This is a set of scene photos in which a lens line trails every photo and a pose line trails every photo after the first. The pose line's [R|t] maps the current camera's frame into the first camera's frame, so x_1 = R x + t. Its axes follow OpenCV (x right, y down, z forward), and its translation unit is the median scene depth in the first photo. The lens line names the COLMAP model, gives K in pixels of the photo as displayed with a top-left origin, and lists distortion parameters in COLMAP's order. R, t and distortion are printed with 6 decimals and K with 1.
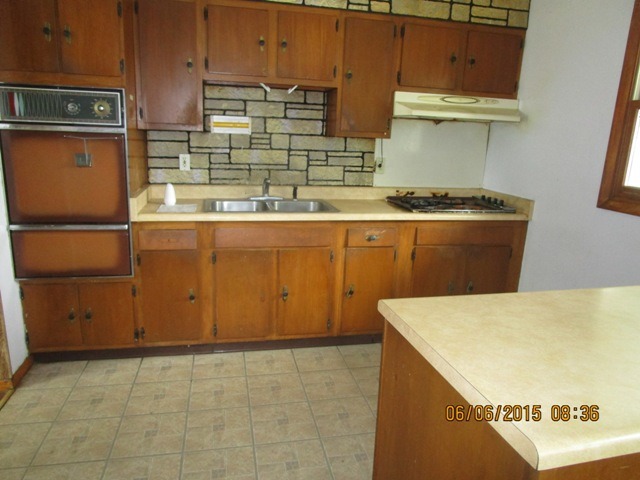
lens RADIAL K [[462.4, 0, 320.0], [0, 462.4, 240.0], [0, 0, 1]] dist [-0.025209, 0.005918]
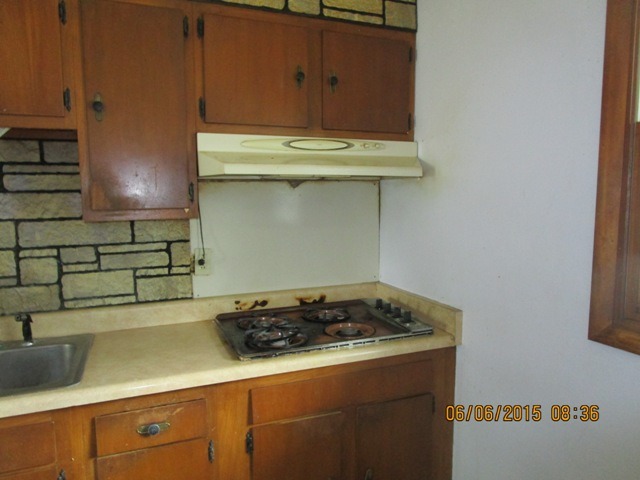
lens RADIAL K [[462.4, 0, 320.0], [0, 462.4, 240.0], [0, 0, 1]] dist [-0.025209, 0.005918]
pose [[0.984725, -0.067861, 0.160348, 0.195389], [0.088285, 0.988361, -0.123887, -0.109278], [-0.150074, 0.136151, 0.979255, 0.428865]]
